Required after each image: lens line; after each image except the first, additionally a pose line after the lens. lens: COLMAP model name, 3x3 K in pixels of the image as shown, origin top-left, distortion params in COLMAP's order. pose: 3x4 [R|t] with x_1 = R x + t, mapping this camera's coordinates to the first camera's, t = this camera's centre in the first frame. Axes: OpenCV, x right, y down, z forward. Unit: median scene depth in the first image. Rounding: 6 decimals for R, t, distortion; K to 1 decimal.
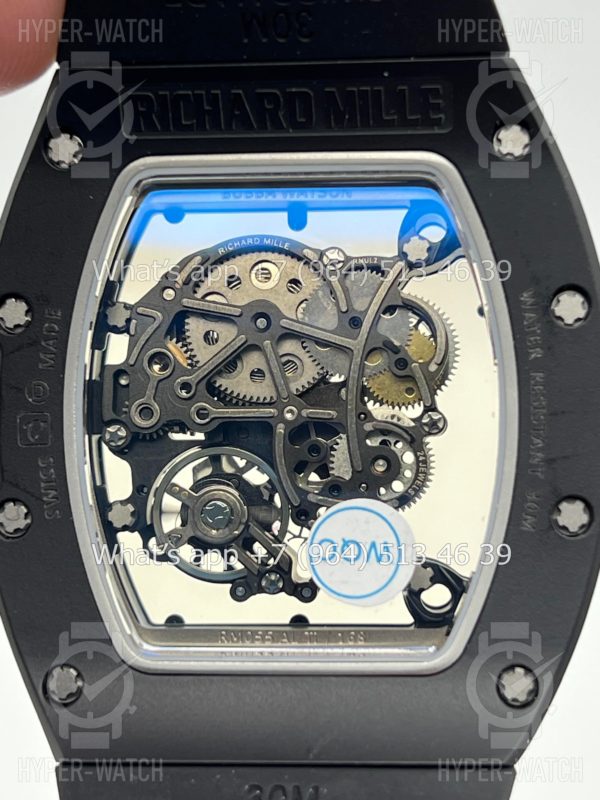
lens RADIAL K [[1962.7, 0, 300.0], [0, 1962.7, 400.0], [0, 0, 1]] dist [0.360132, 0.150574]
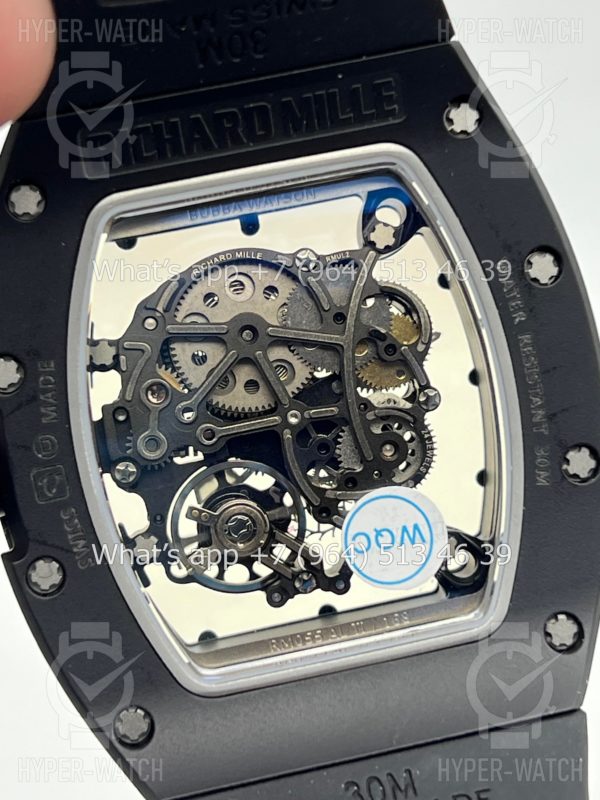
lens RADIAL K [[1962.7, 0, 300.0], [0, 1962.7, 400.0], [0, 0, 1]] dist [0.360132, 0.150574]
pose [[0.961831, -0.194282, 0.192707, -0.196709], [0.180663, 0.979772, 0.086064, -0.089377], [-0.205530, -0.047964, 0.977475, 0.003667]]
